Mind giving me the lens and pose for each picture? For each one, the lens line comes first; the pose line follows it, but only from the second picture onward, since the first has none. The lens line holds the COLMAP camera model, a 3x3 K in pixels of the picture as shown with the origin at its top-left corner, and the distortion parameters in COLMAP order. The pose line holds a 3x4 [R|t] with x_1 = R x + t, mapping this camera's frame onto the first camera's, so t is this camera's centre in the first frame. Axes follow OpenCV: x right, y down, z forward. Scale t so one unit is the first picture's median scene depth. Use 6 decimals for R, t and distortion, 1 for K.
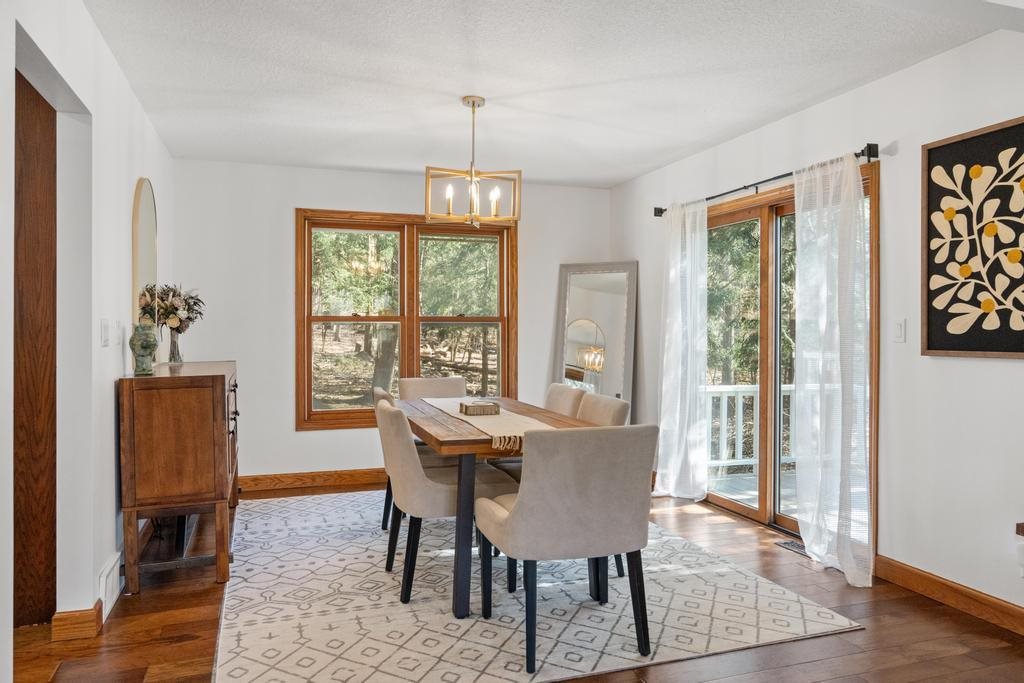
lens RADIAL K [[718.7, 0, 501.9], [0, 718.7, 331.9], [0, 0, 1]] dist [0.001030, 0.000095]
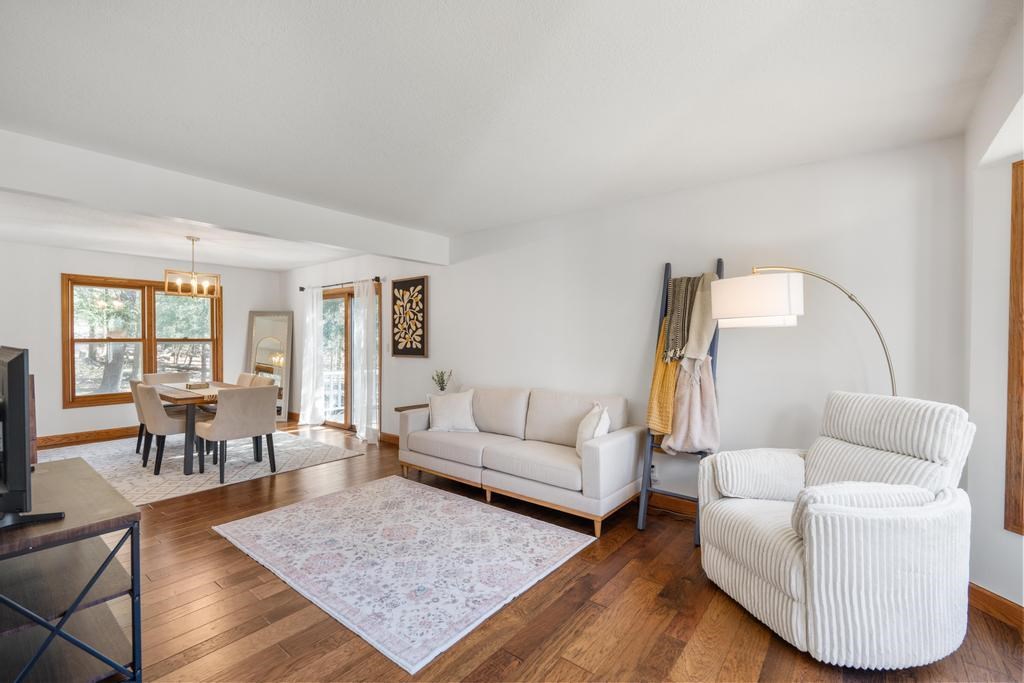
lens RADIAL K [[455.1, 0, 514.8], [0, 455.1, 342.7], [0, 0, 1]] dist [-0.006961, 0.000952]
pose [[0.838612, -0.005297, 0.544704, 0.027286], [0.002084, 0.999977, 0.006515, -0.028868], [-0.544726, -0.004328, 0.838603, -0.666205]]
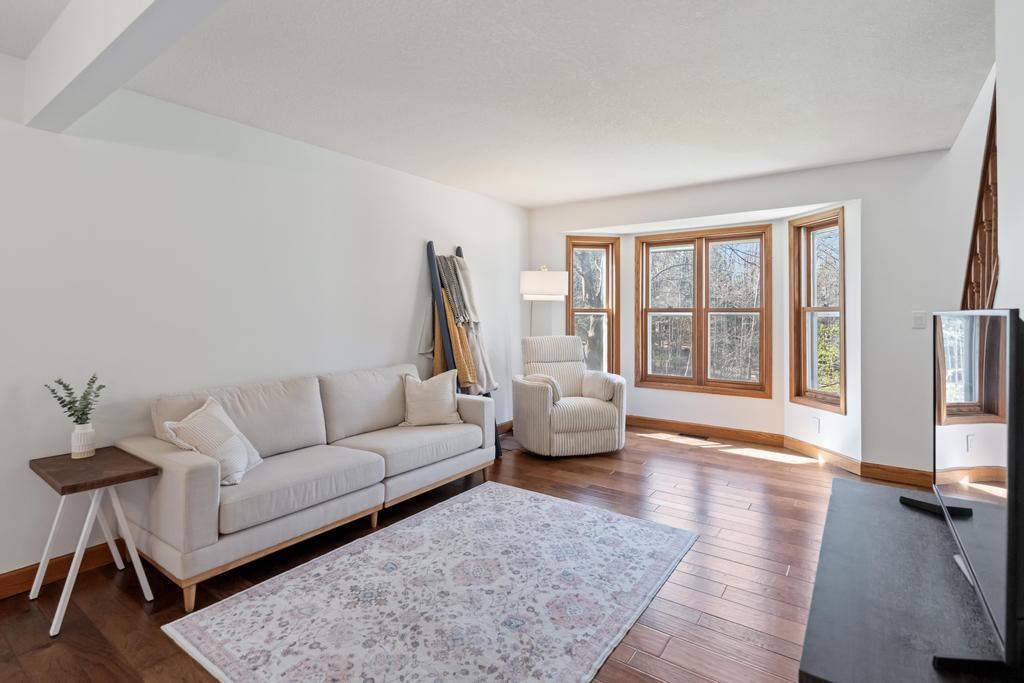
lens RADIAL K [[495.3, 0, 512.6], [0, 495.3, 312.2], [0, 0, 1]] dist [-0.000994, -0.000663]
pose [[-0.588273, -0.009406, 0.808607, -0.272776], [-0.001463, 0.999943, 0.010567, -0.031224], [-0.808661, 0.005033, -0.588254, 0.555043]]
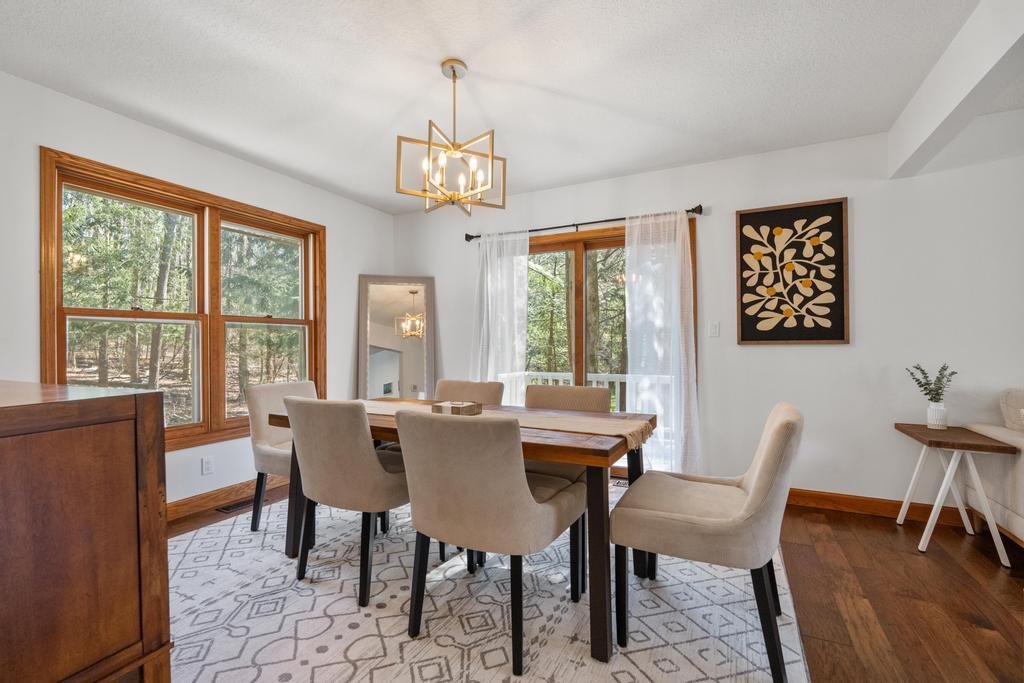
lens RADIAL K [[455.1, 0, 510.9], [0, 455.1, 343.1], [0, 0, 1]] dist [-0.006961, 0.000952]
pose [[0.704257, -0.000147, 0.709945, -0.432546], [0.006337, 0.999961, -0.006078, 0.029946], [-0.709917, 0.008779, 0.704230, 0.604537]]
